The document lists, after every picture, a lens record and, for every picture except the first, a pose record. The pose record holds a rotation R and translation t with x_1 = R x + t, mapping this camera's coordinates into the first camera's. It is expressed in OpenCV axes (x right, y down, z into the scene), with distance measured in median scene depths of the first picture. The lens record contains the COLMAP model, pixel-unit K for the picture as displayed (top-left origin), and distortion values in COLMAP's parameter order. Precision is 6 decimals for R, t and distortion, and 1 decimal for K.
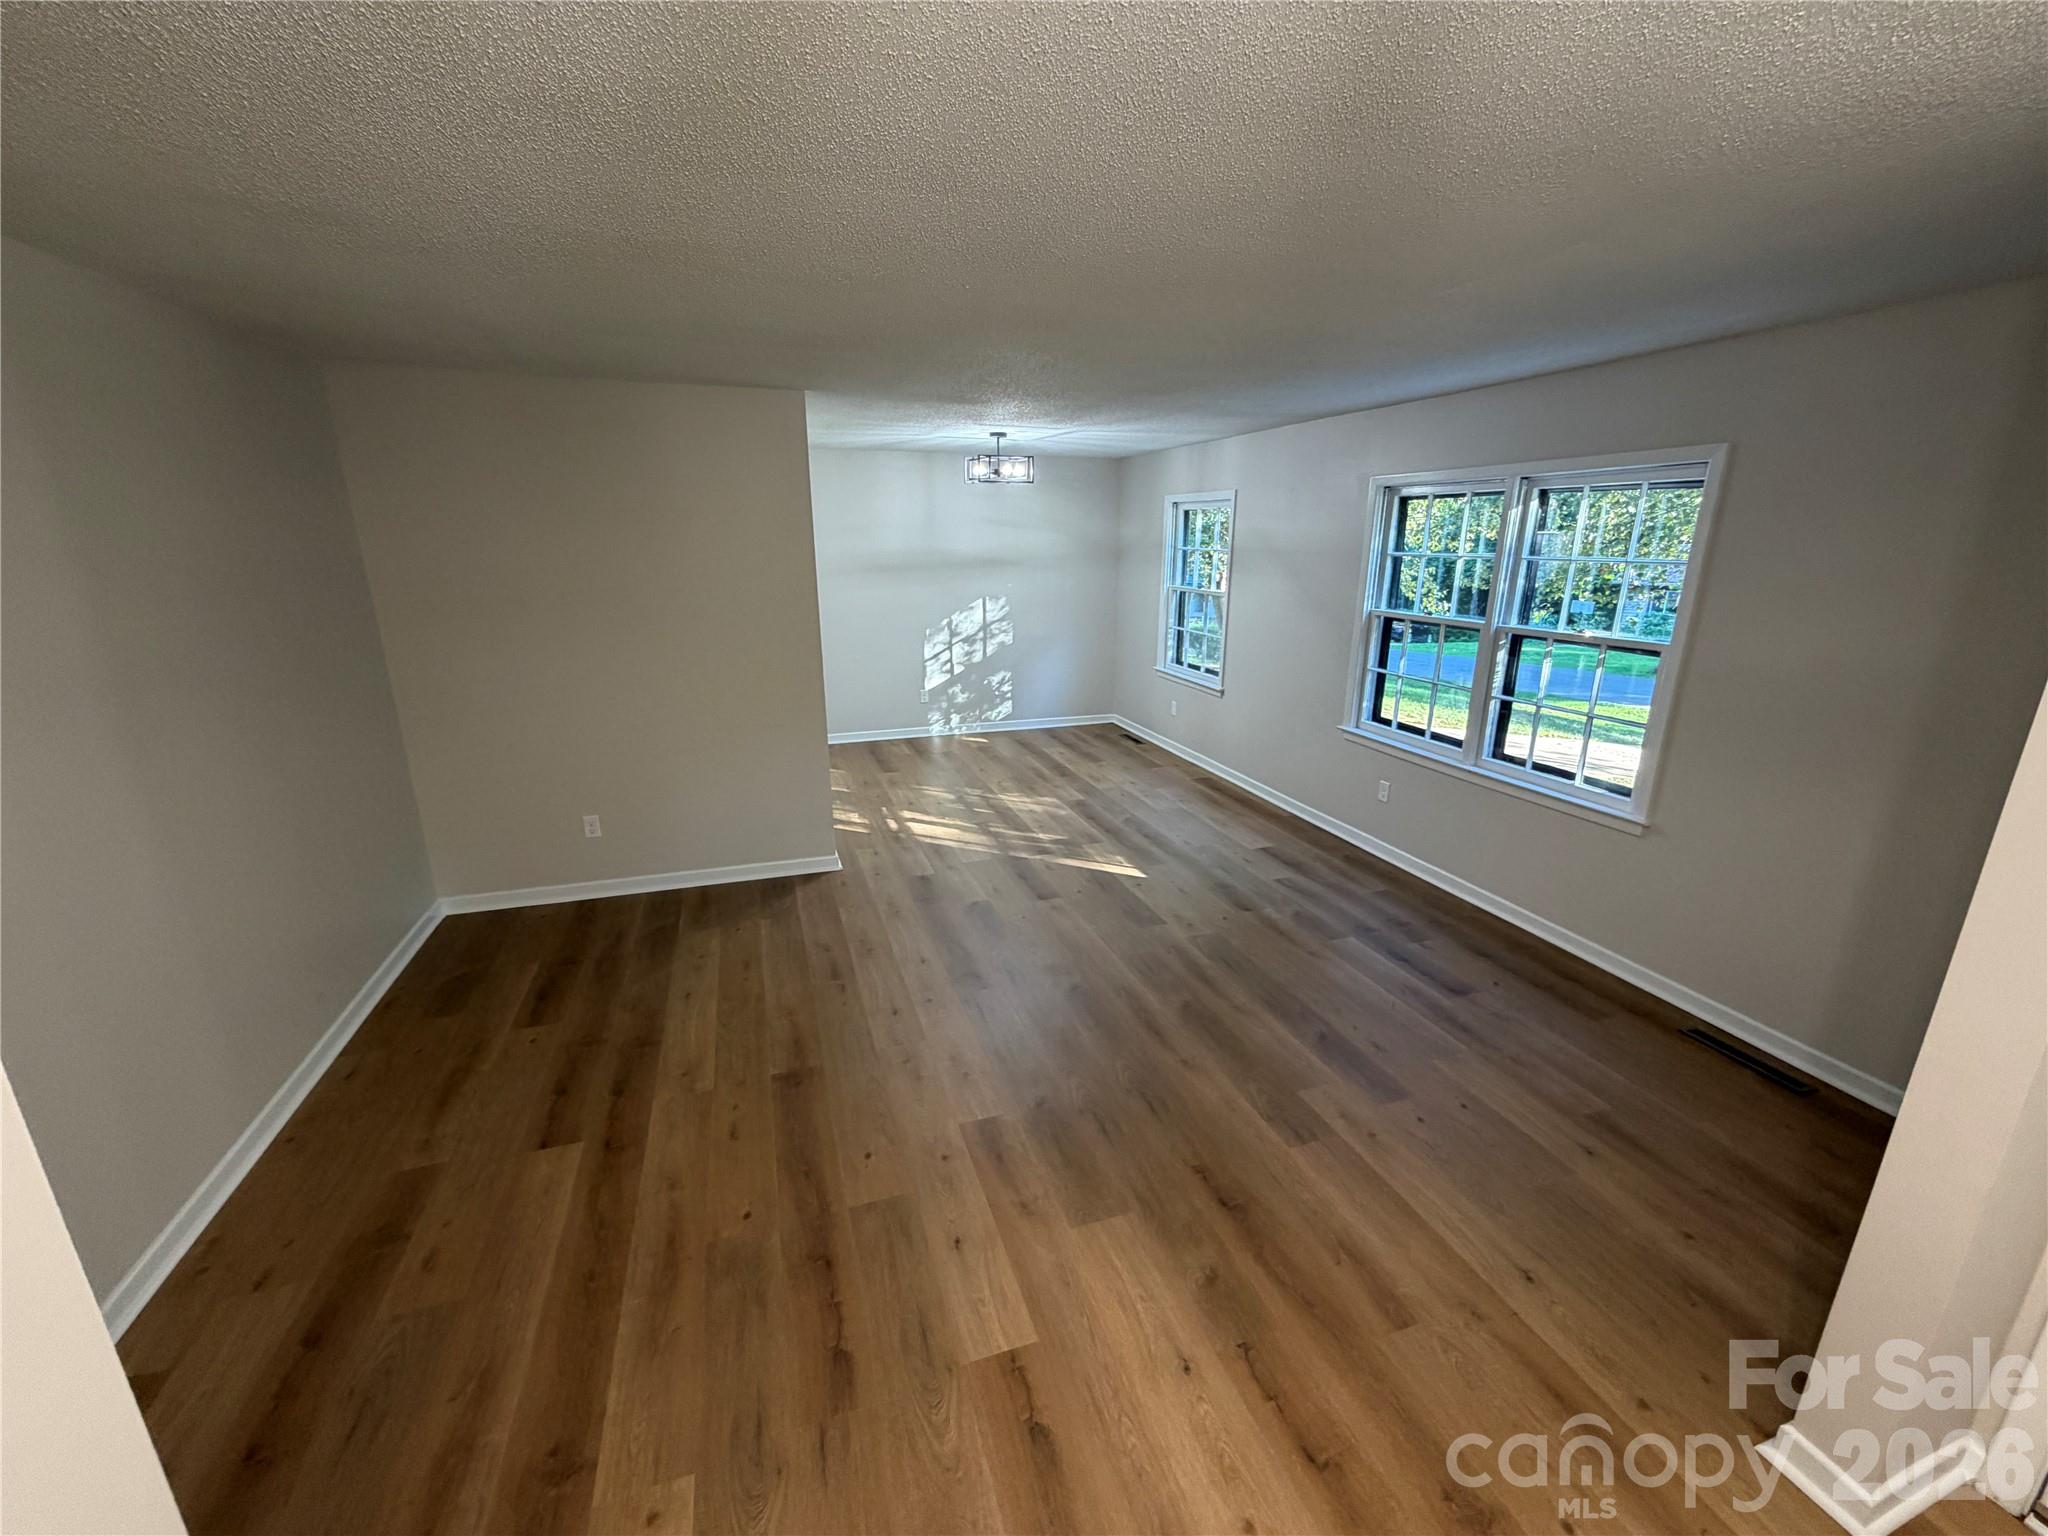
lens RADIAL K [[822.4, 0, 1018.6], [0, 822.4, 768.3], [0, 0, 1]] dist [-0.000526, 0.000032]
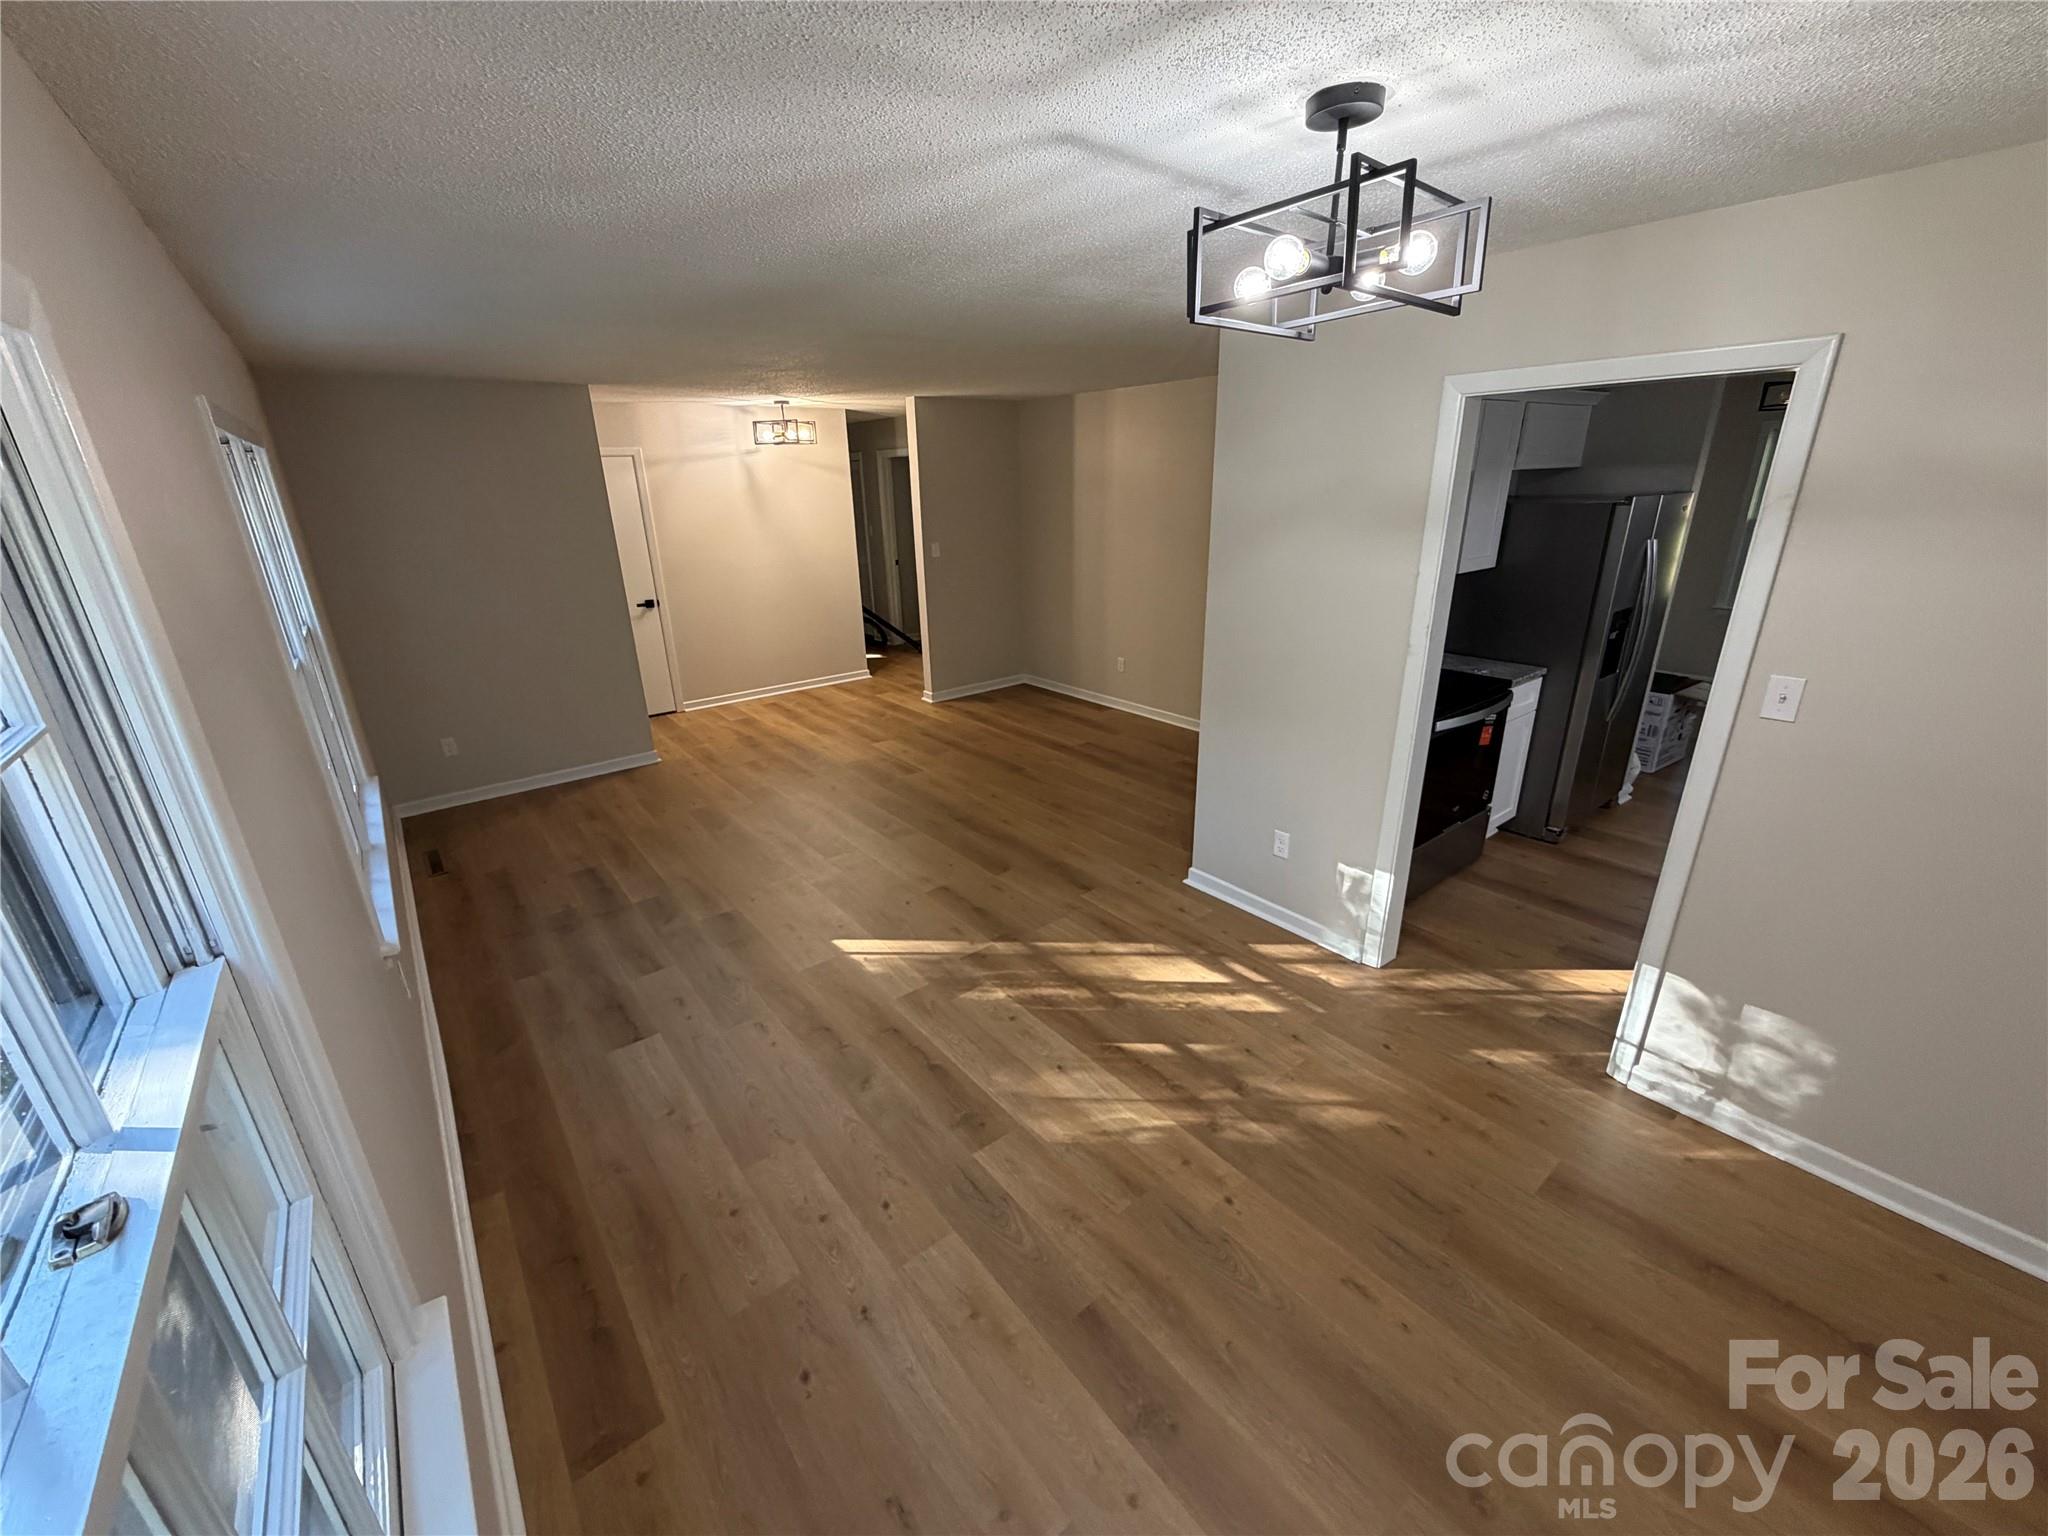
lens RADIAL K [[822.4, 0, 1018.6], [0, 822.4, 768.3], [0, 0, 1]] dist [-0.000526, 0.000032]
pose [[-0.940241, 0.137762, -0.311398, 0.189075], [-0.069003, 0.818444, 0.570427, -0.423313], [0.333446, 0.557827, -0.760029, 1.413912]]
